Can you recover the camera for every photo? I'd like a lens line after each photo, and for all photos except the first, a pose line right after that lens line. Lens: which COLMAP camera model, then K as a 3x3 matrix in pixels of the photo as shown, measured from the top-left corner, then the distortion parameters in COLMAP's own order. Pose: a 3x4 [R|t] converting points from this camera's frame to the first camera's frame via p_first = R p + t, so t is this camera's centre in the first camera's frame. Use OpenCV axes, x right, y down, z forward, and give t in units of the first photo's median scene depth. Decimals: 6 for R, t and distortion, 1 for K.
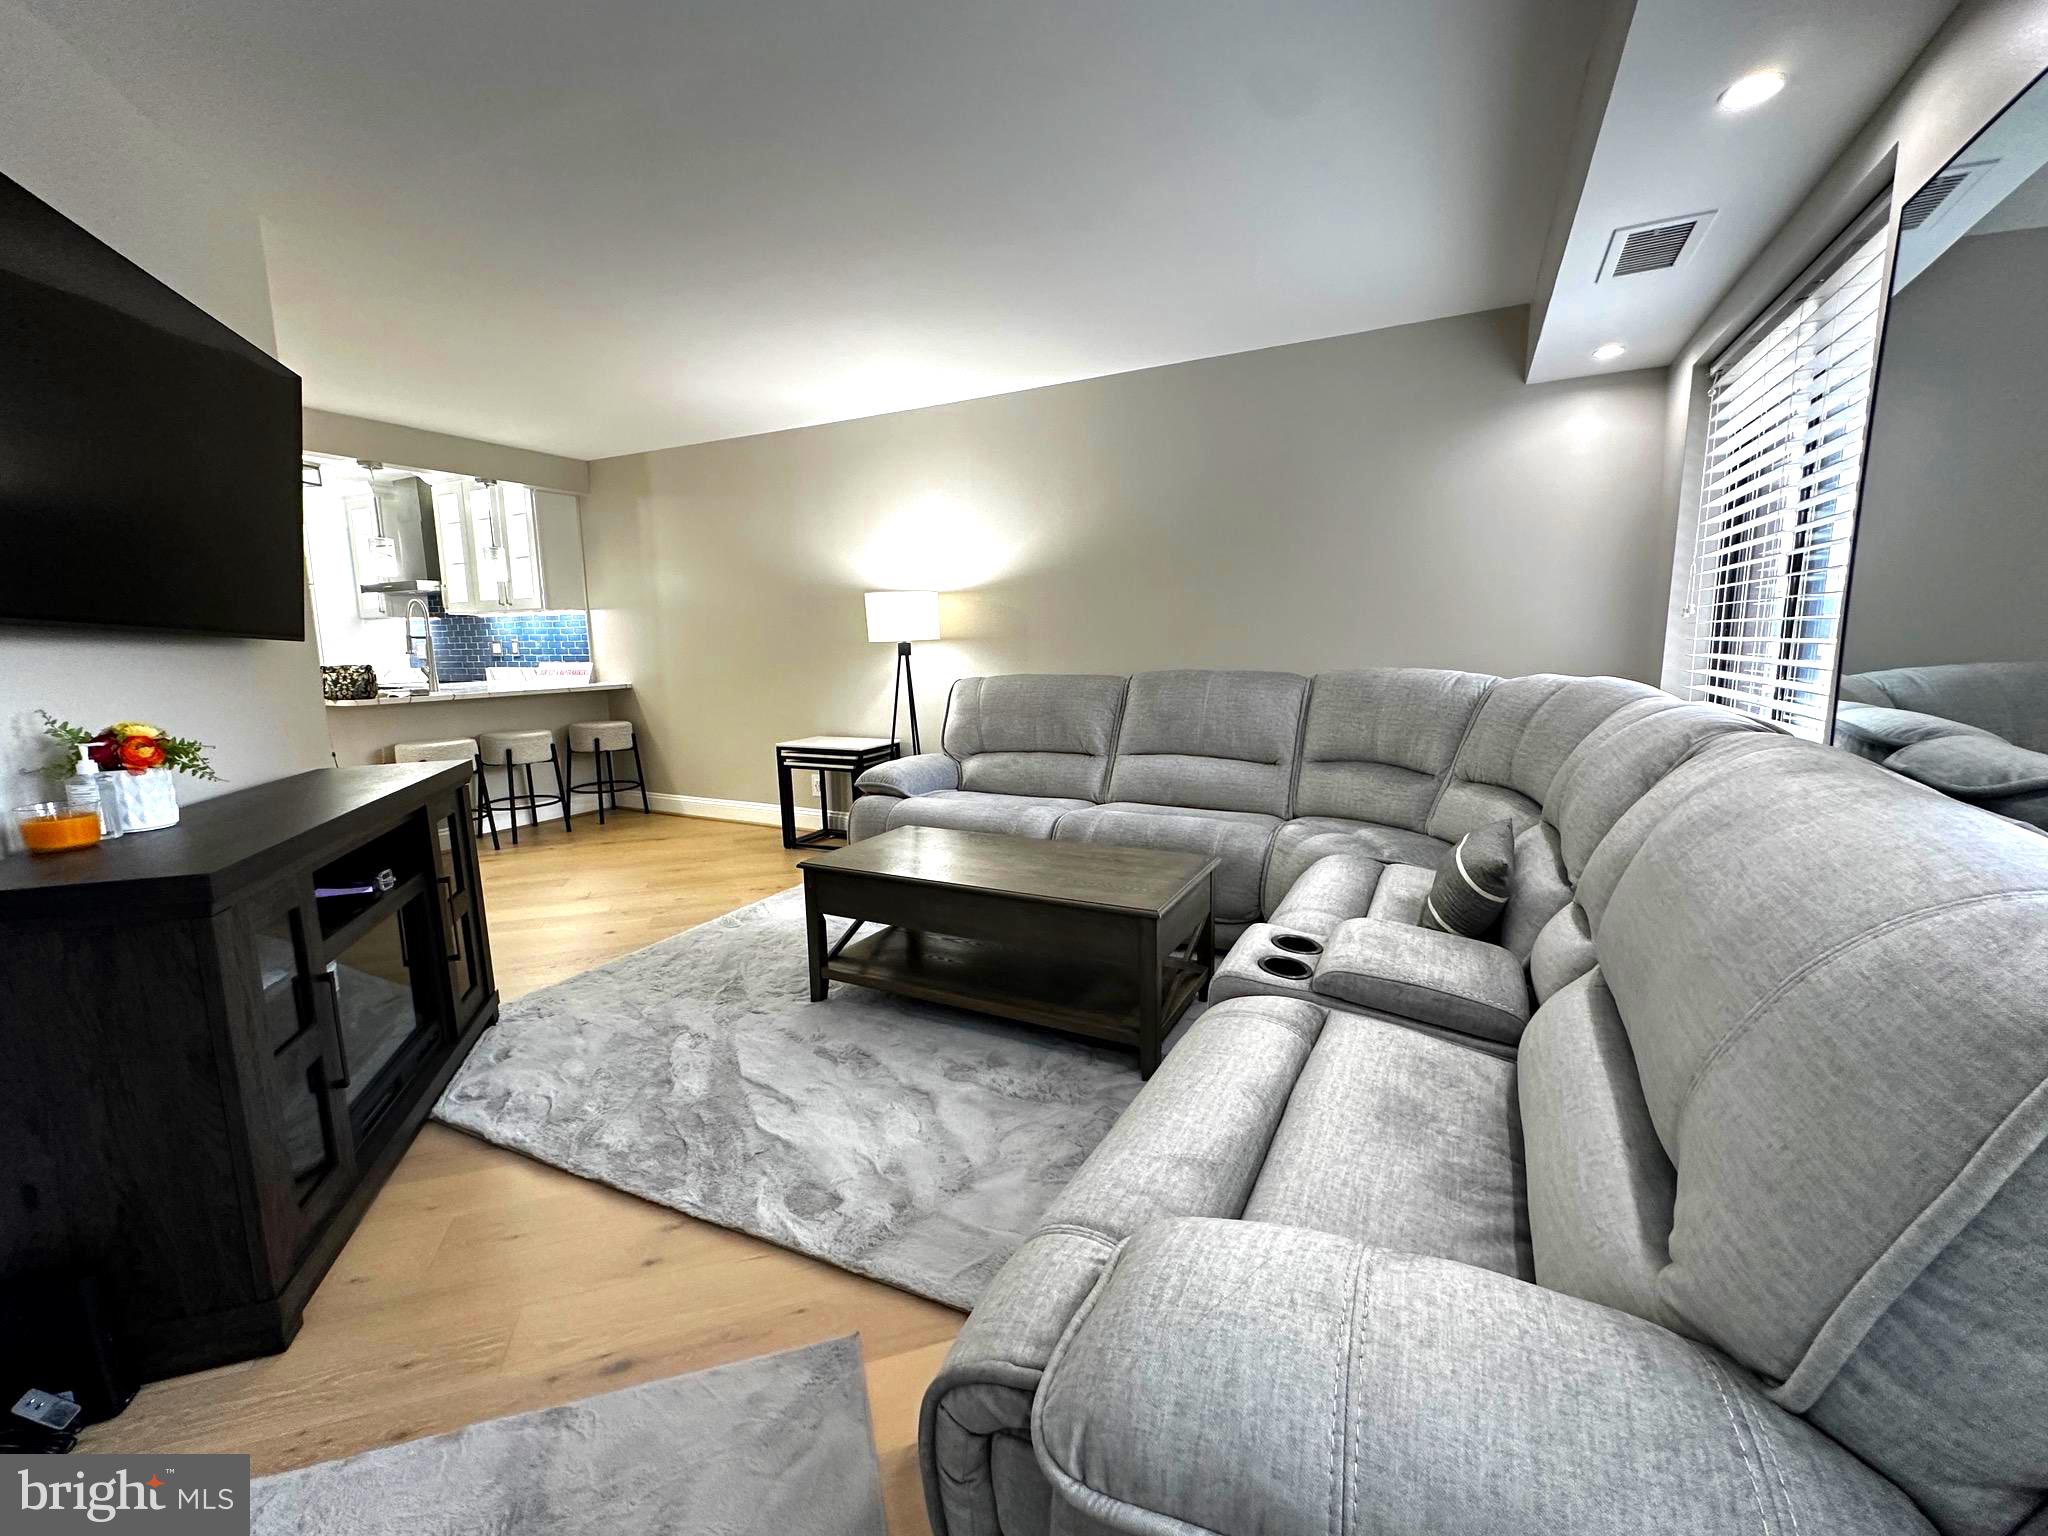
lens RADIAL K [[825.1, 0, 1038.0], [0, 825.1, 774.1], [0, 0, 1]] dist [-0.004740, 0.001343]
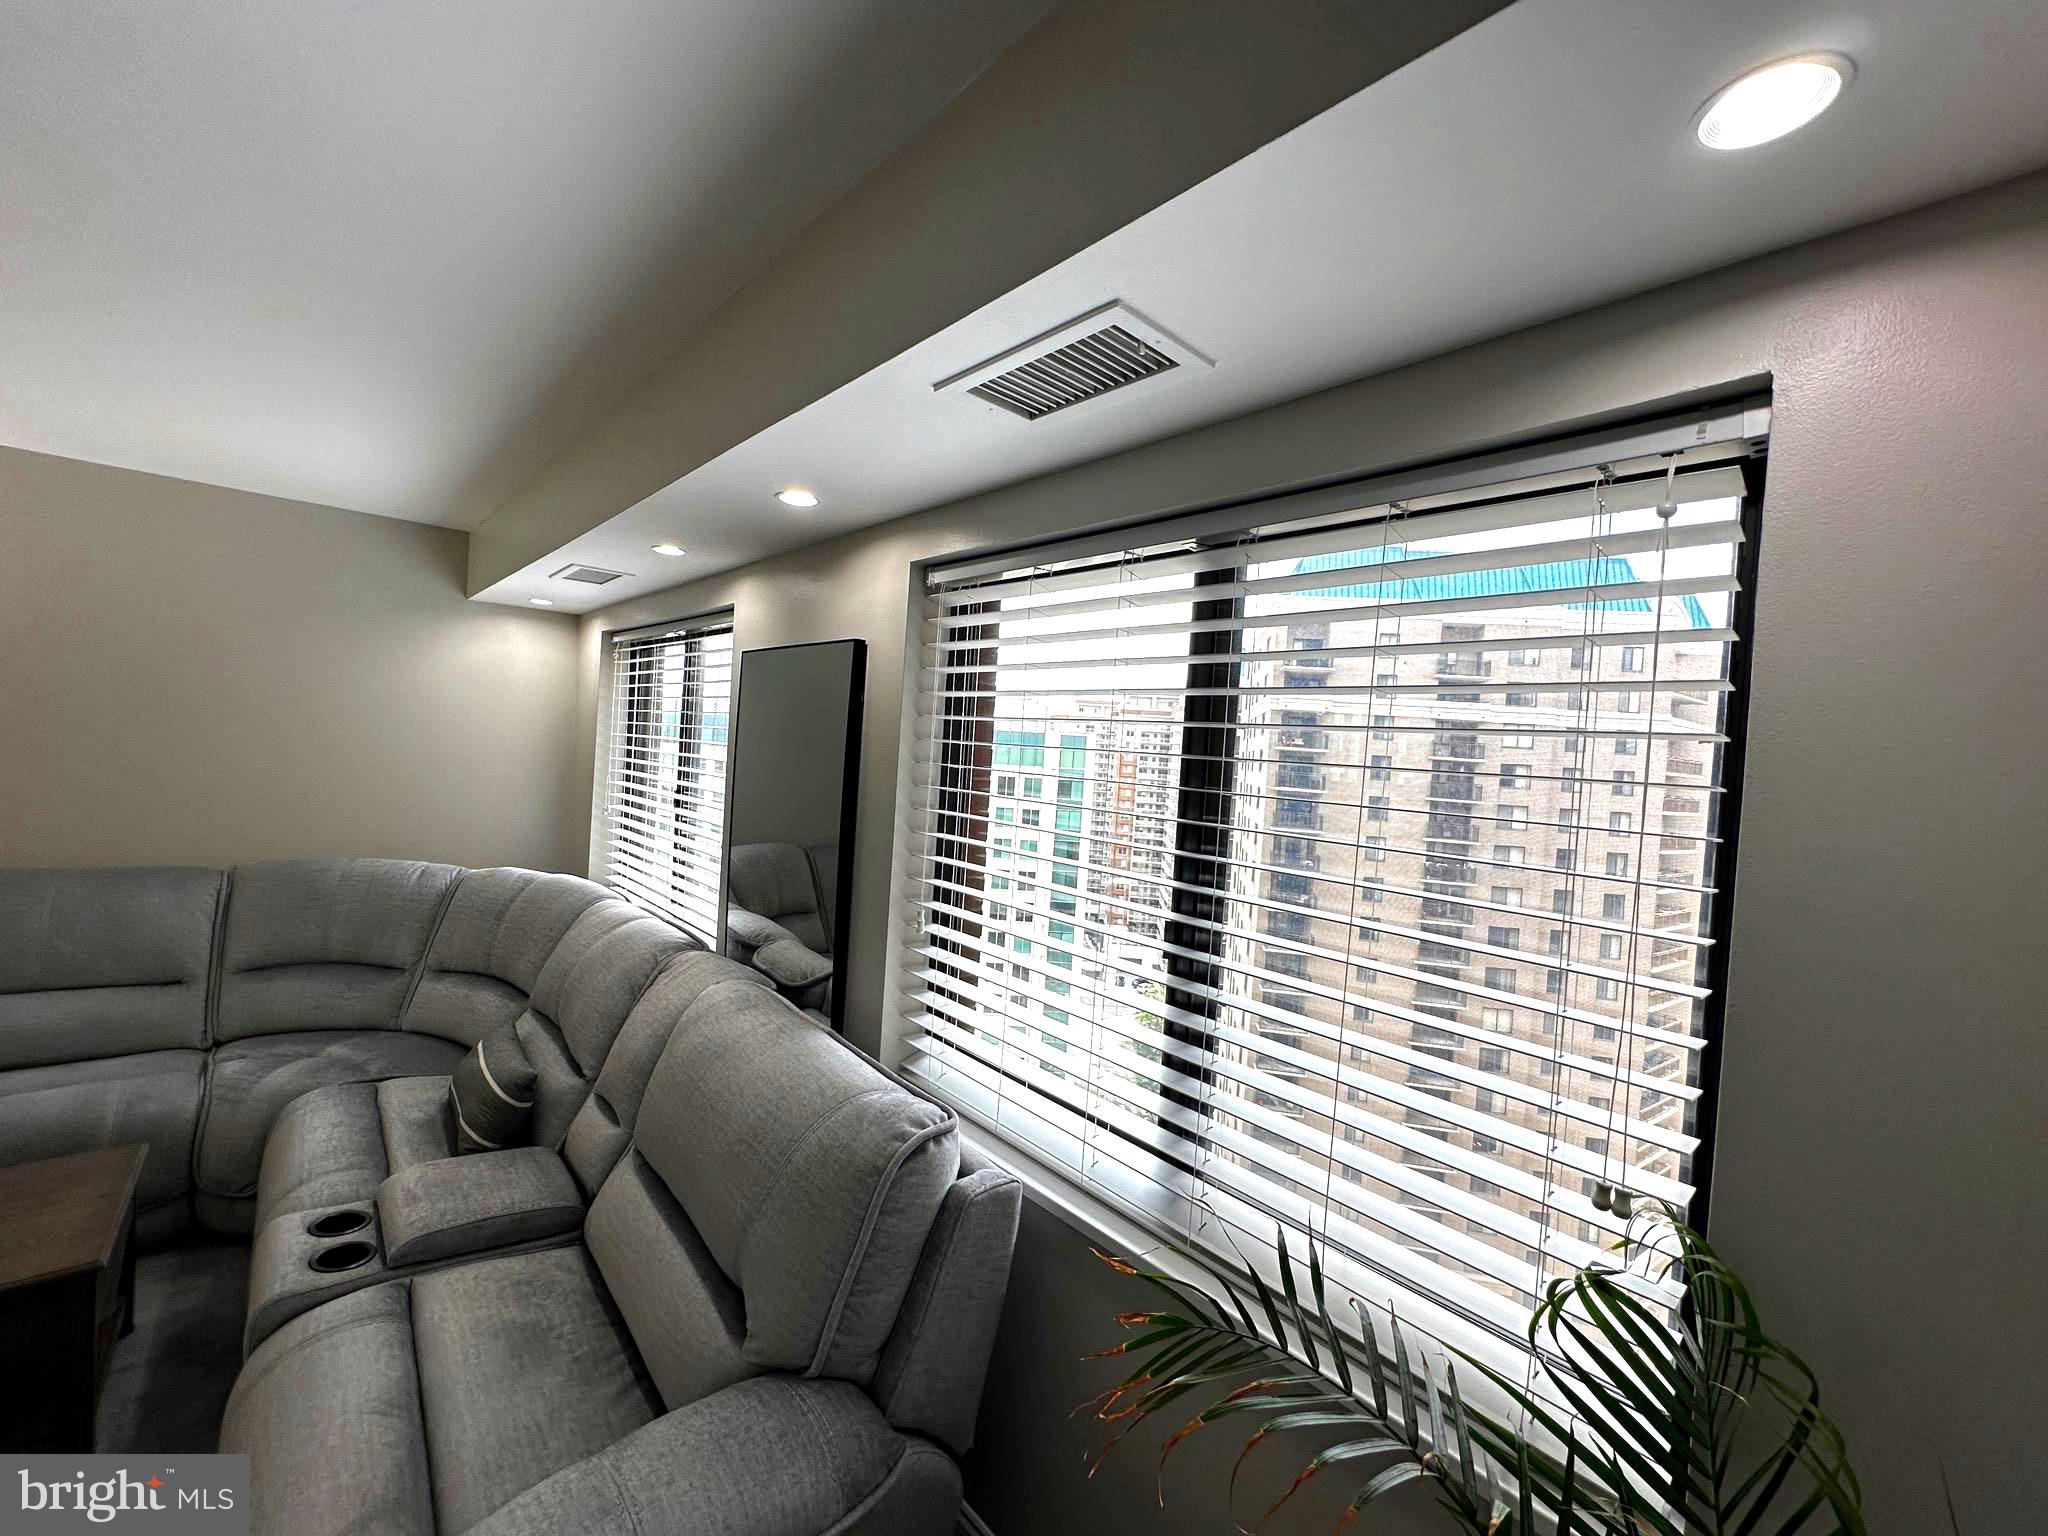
lens RADIAL K [[825.1, 0, 1008.9], [0, 825.1, 770.2], [0, 0, 1]] dist [-0.004740, 0.001343]
pose [[0.364393, 0.015874, 0.931110, -0.268203], [0.070849, 0.996484, -0.044715, -0.196220], [-0.928546, 0.082262, 0.361988, -0.113614]]
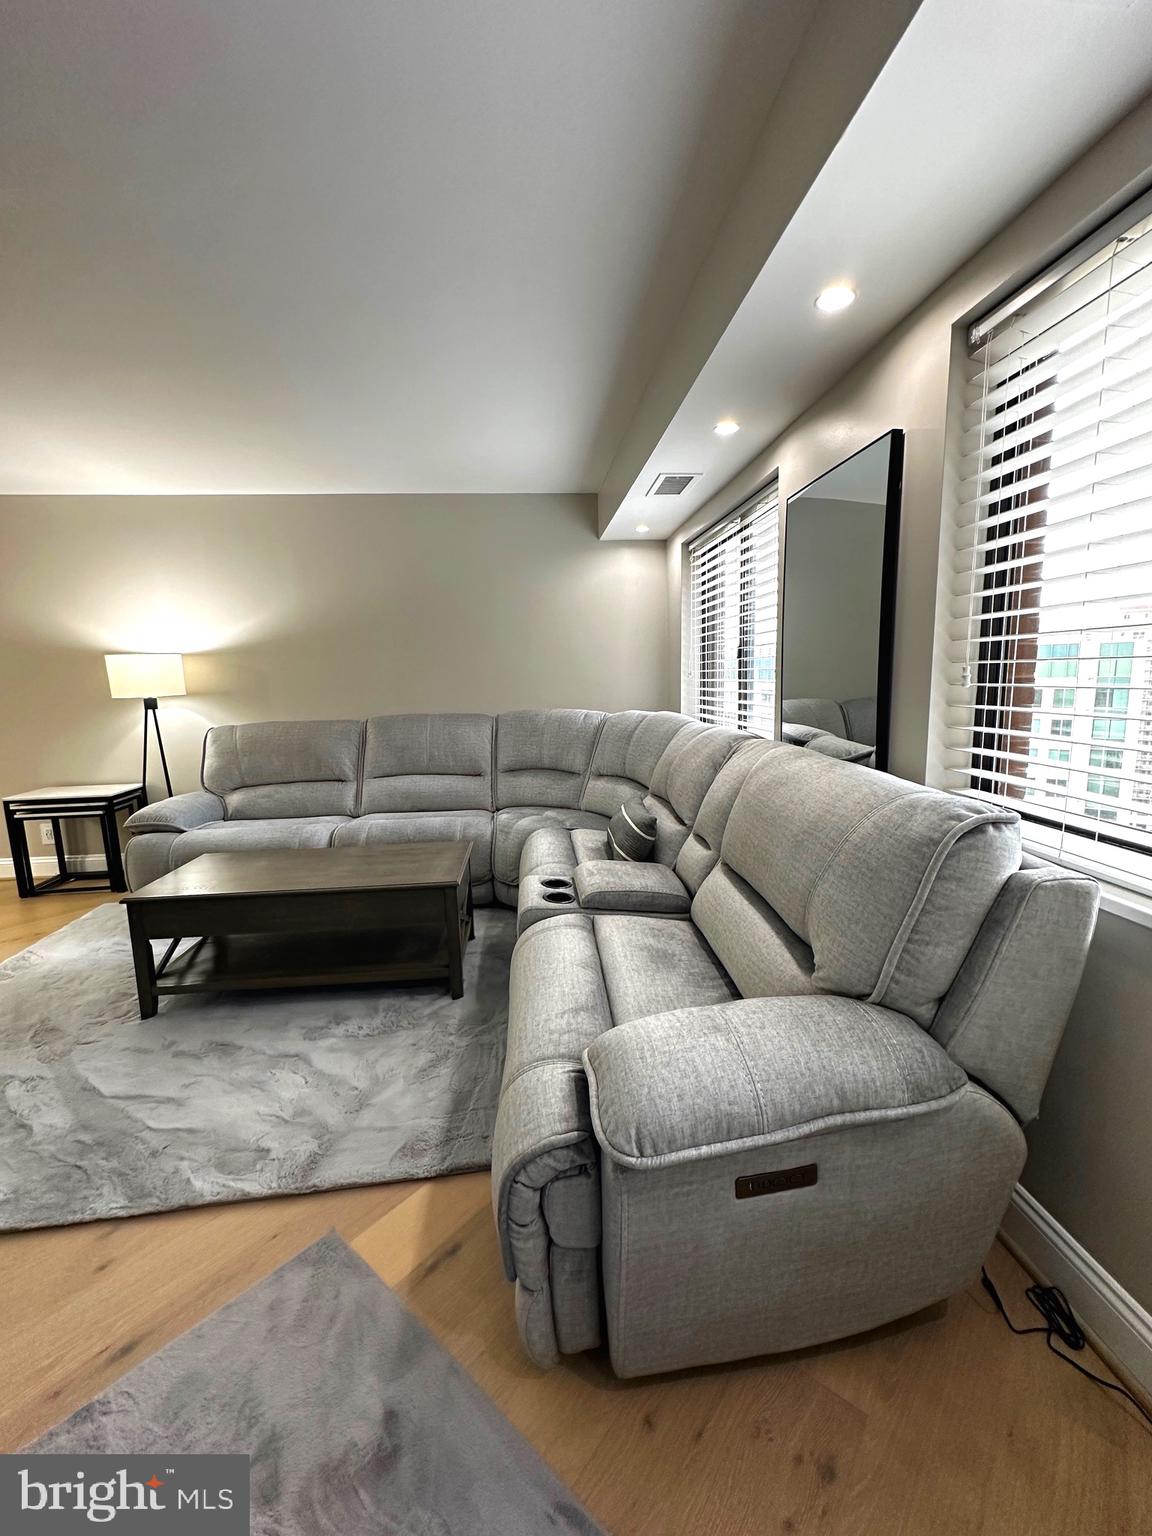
lens RADIAL K [[618.8, 0, 570.0], [0, 618.8, 774.0], [0, 0, 1]] dist [-0.004740, 0.001343]
pose [[0.848503, -0.085435, 0.522248, -0.241470], [0.094412, 0.995488, 0.009461, -0.015586], [-0.520700, 0.041279, 0.852741, -0.053919]]
